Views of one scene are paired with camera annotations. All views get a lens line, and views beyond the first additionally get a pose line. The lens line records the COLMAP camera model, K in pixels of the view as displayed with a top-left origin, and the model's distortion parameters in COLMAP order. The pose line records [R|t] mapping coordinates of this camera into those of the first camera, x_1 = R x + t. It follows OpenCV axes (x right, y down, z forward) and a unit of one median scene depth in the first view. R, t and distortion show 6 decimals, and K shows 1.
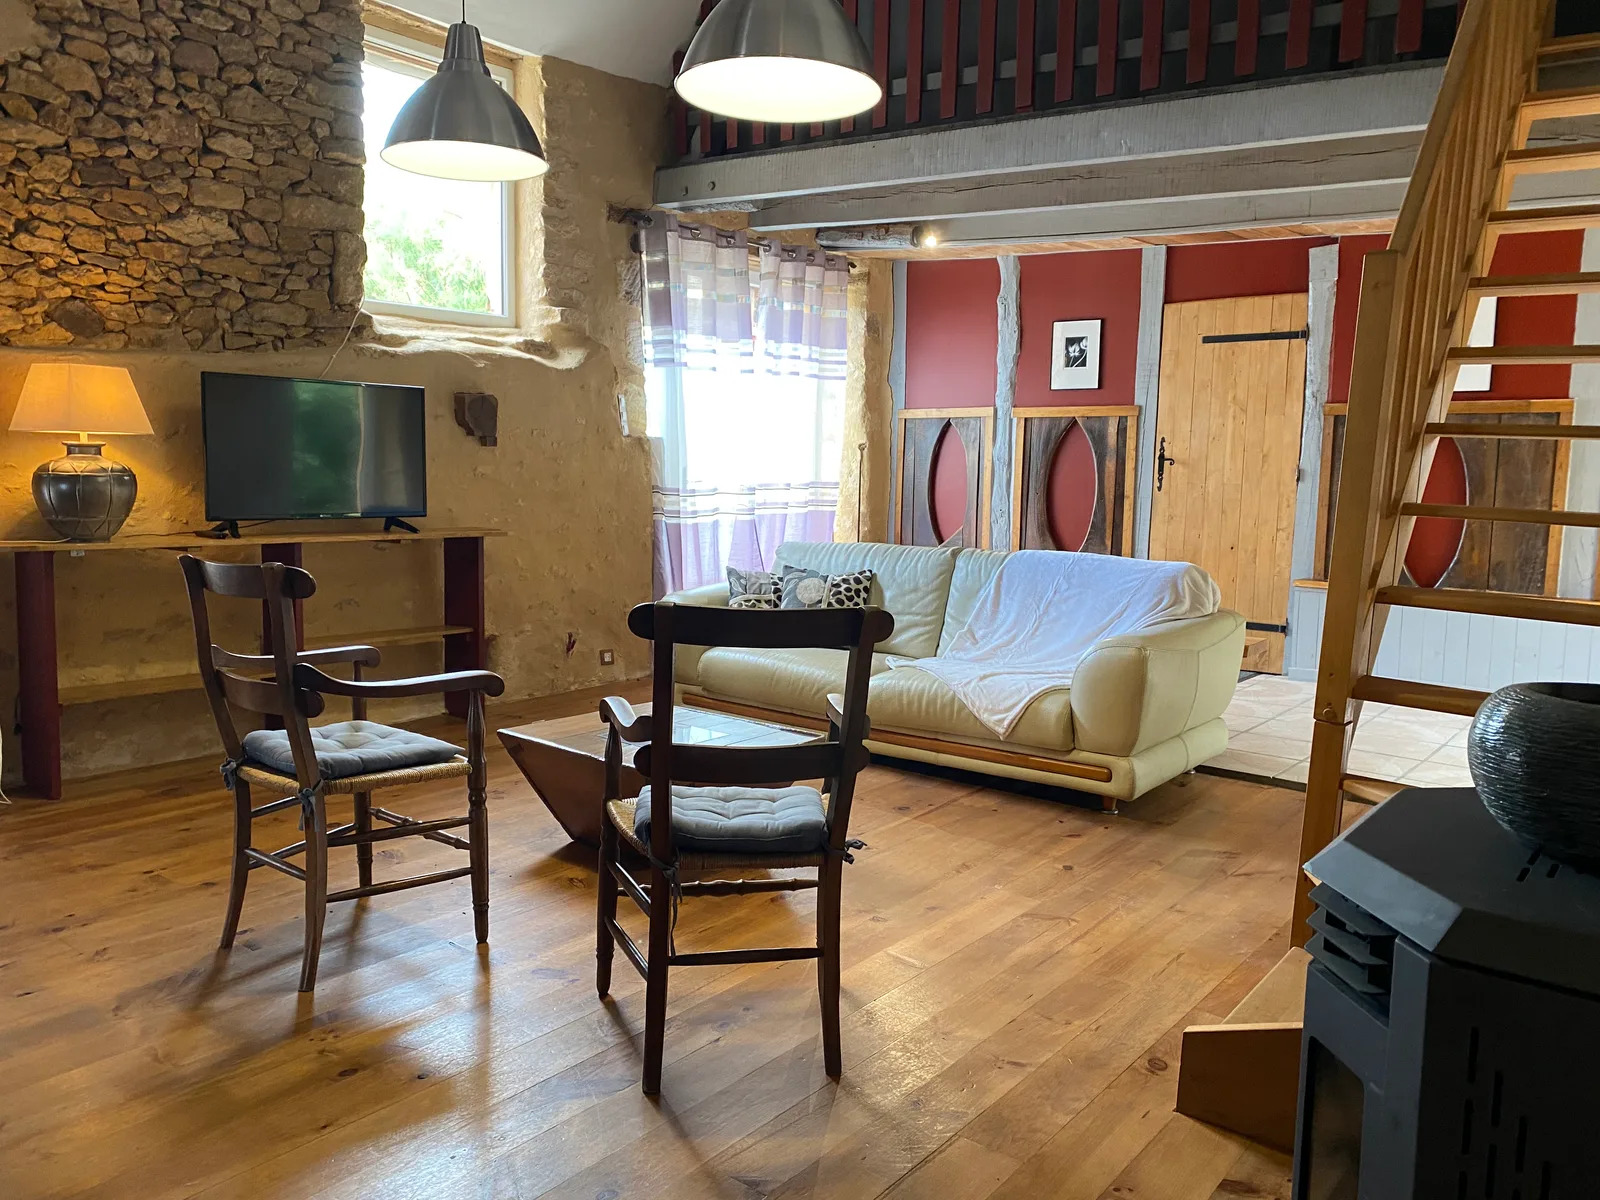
lens RADIAL K [[1225.4, 0, 798.0], [0, 1225.4, 595.6], [0, 0, 1]] dist [0.036445, -0.018906]
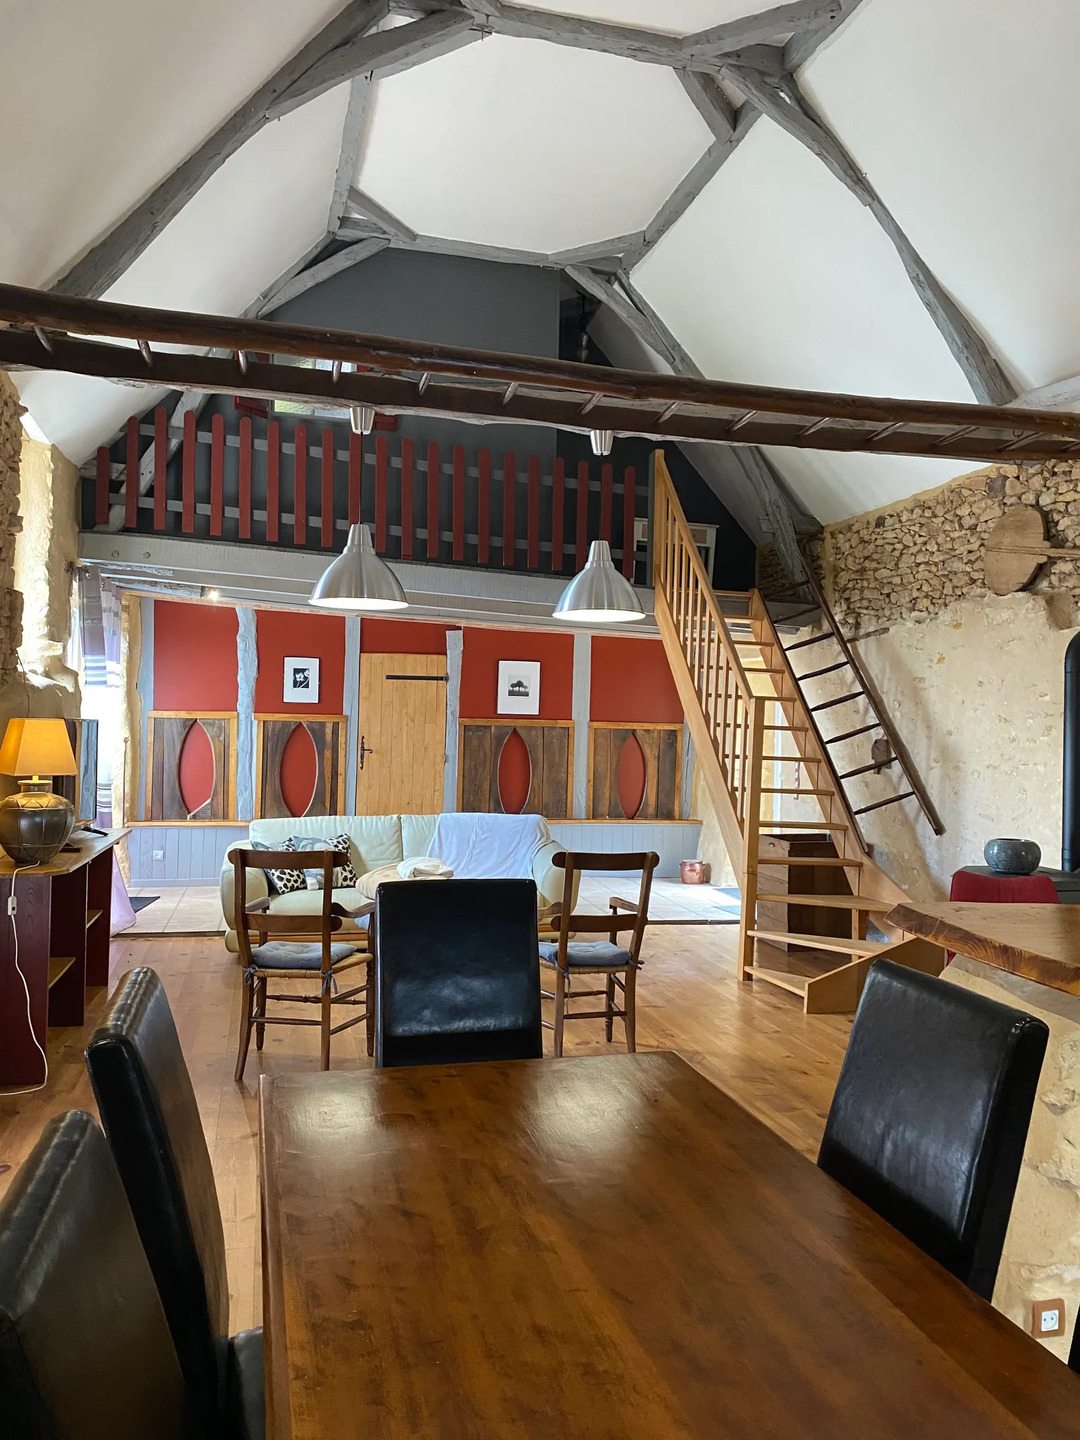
lens RADIAL K [[1102.8, 0, 543.6], [0, 1102.8, 733.0], [0, 0, 1]] dist [0.036445, -0.018906]
pose [[0.608724, -0.010928, 0.793307, -0.696939], [0.078474, 0.995831, -0.046498, -0.049682], [-0.789492, 0.090559, 0.607044, -0.039840]]
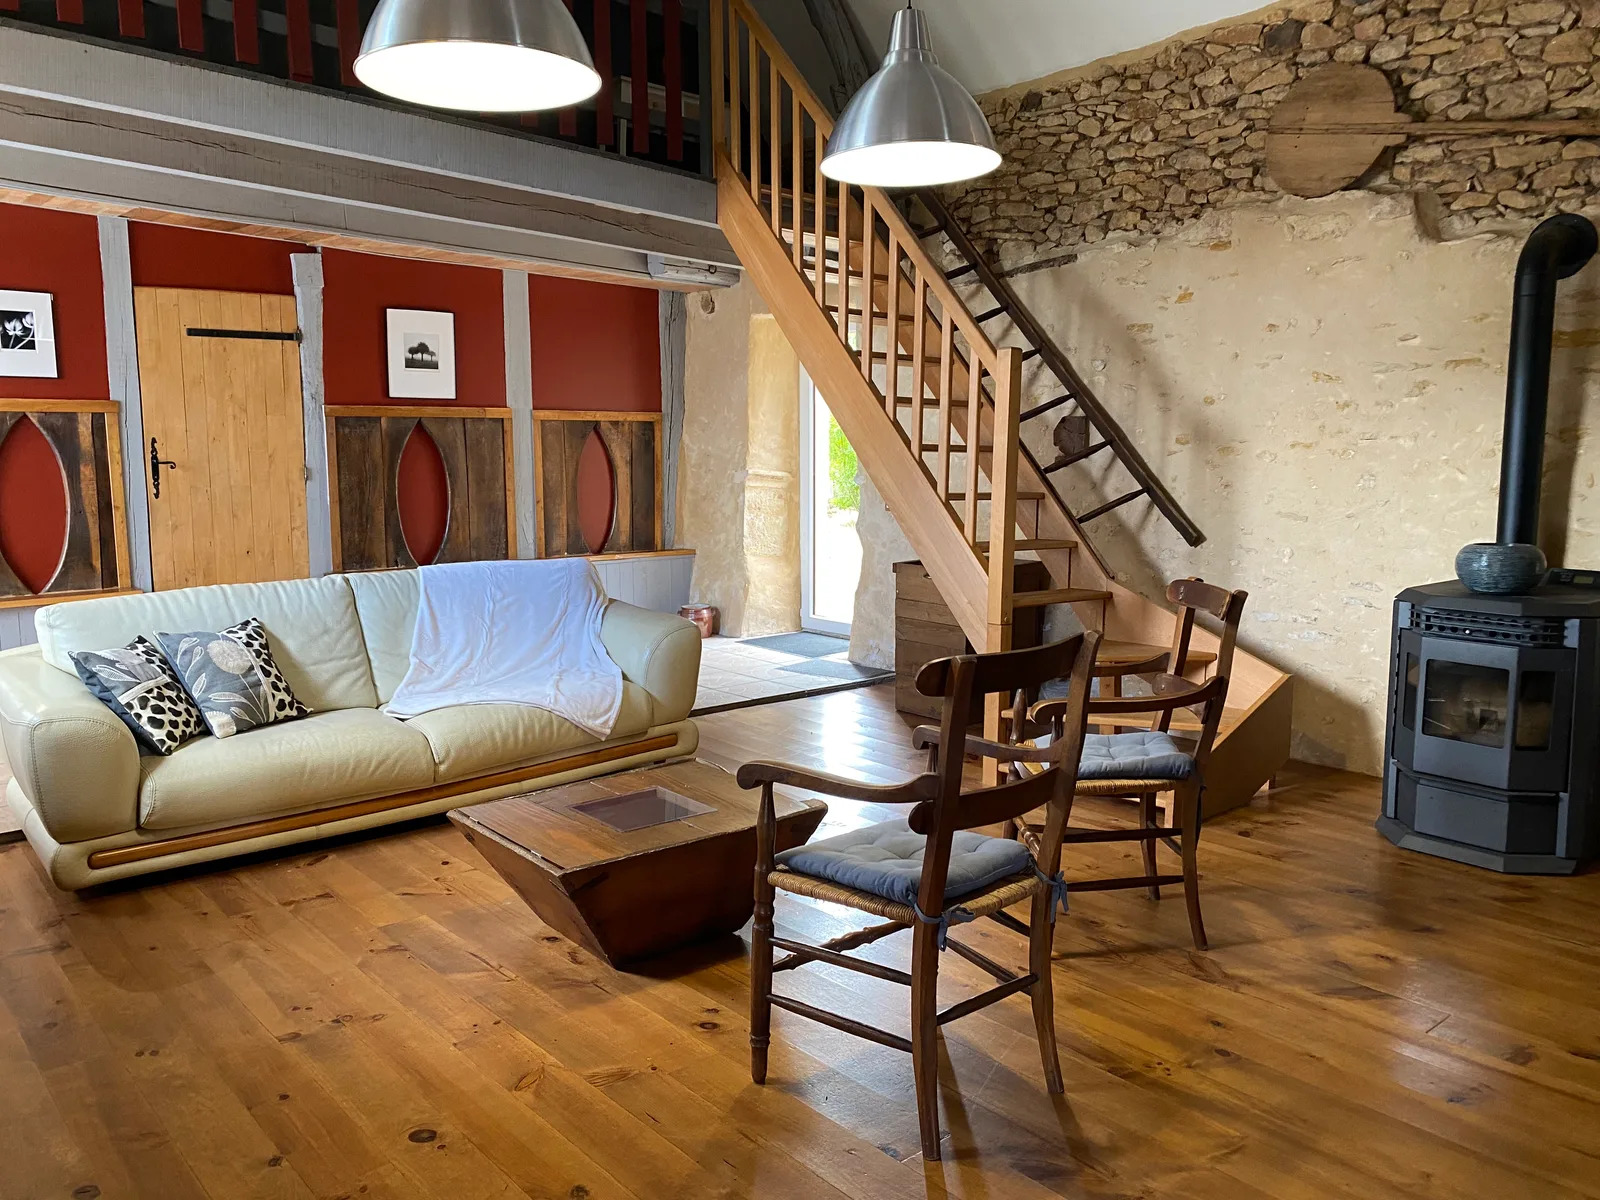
lens RADIAL K [[1225.4, 0, 798.7], [0, 1225.4, 600.7], [0, 0, 1]] dist [0.036445, -0.018906]
pose [[0.179824, -0.145956, 0.972810, -0.513574], [0.118106, 0.984981, 0.125950, -0.072015], [-0.976583, 0.092246, 0.194362, 0.392883]]
